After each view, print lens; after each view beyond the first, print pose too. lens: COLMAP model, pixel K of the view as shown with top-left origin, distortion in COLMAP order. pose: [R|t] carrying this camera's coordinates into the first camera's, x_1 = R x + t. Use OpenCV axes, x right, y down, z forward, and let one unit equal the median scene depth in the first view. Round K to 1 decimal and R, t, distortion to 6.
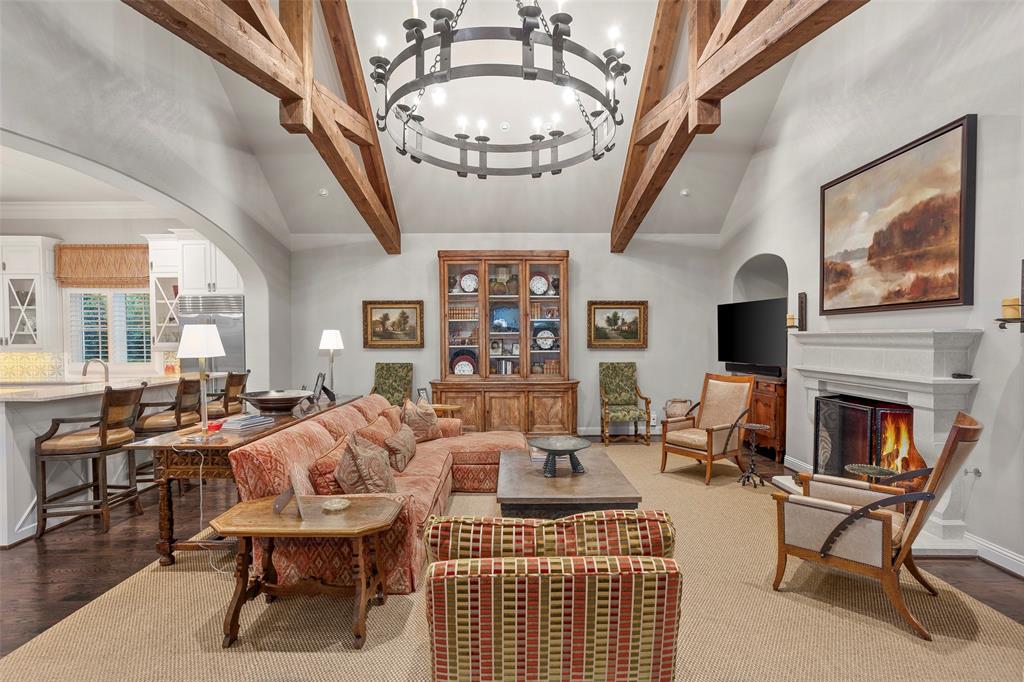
lens RADIAL K [[511.7, 0, 530.5], [0, 511.7, 350.1], [0, 0, 1]] dist [-0.011252, 0.007038]
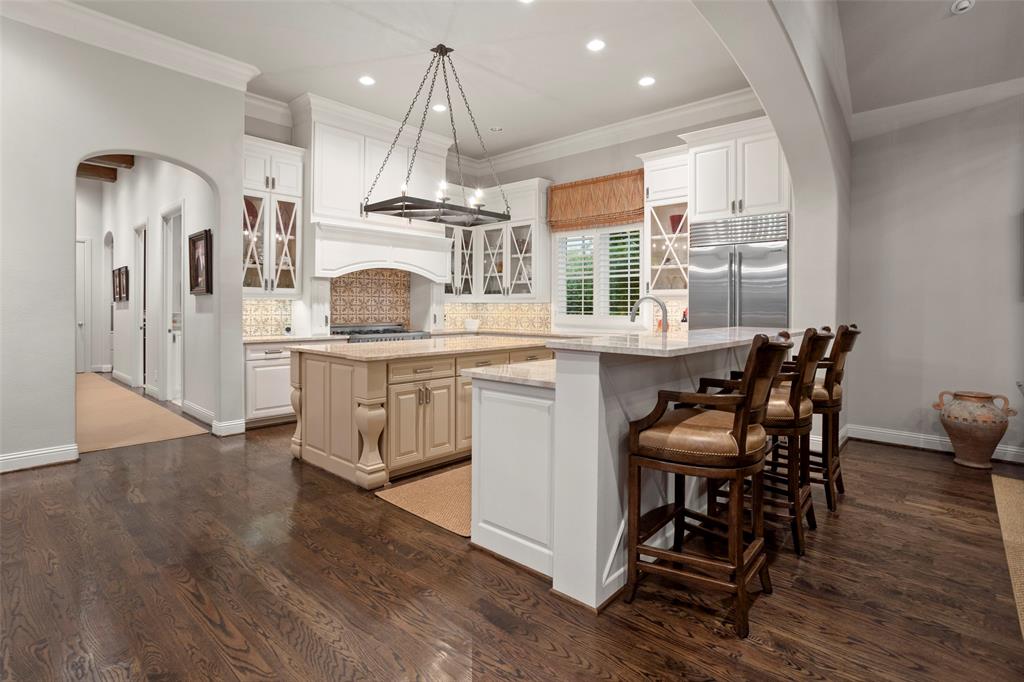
lens RADIAL K [[511.7, 0, 487.4], [0, 511.7, 304.7], [0, 0, 1]] dist [-0.011252, 0.007038]
pose [[0.725596, 0.002872, -0.688115, -0.375385], [-0.026050, 0.999389, -0.023298, 0.032810], [0.687628, 0.034830, 0.725227, 0.258385]]
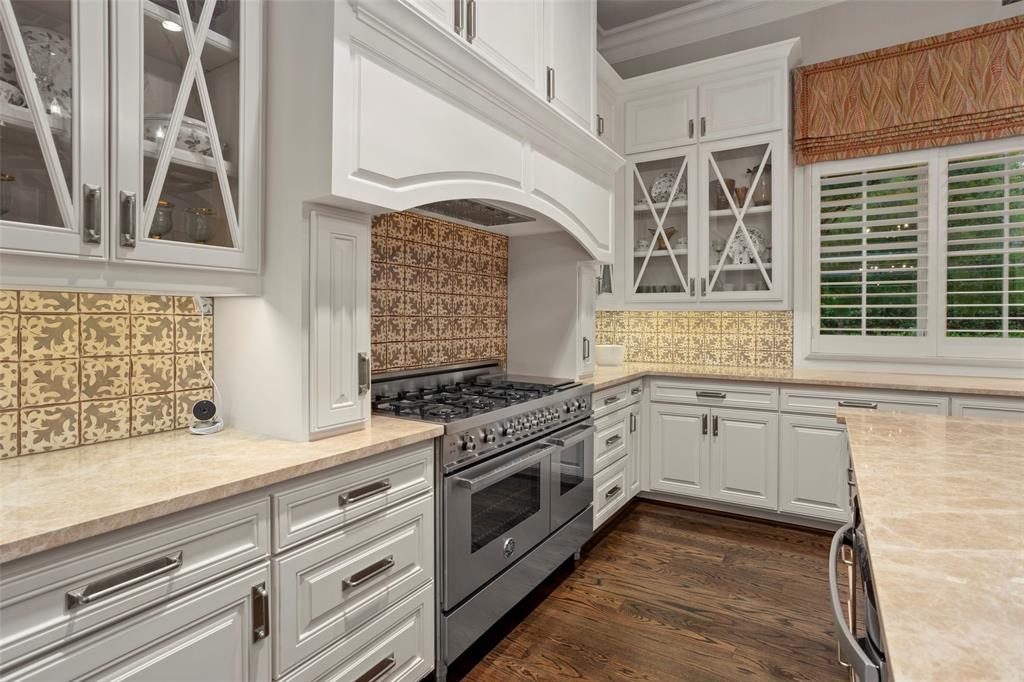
lens RADIAL K [[515.3, 0, 516.3], [0, 515.3, 317.9], [0, 0, 1]] dist [-0.005333, 0.000935]
pose [[0.850711, 0.002242, -0.525628, -0.916839], [-0.018118, 0.999522, -0.025061, 0.026690], [0.525321, 0.030843, 0.850345, 0.505397]]
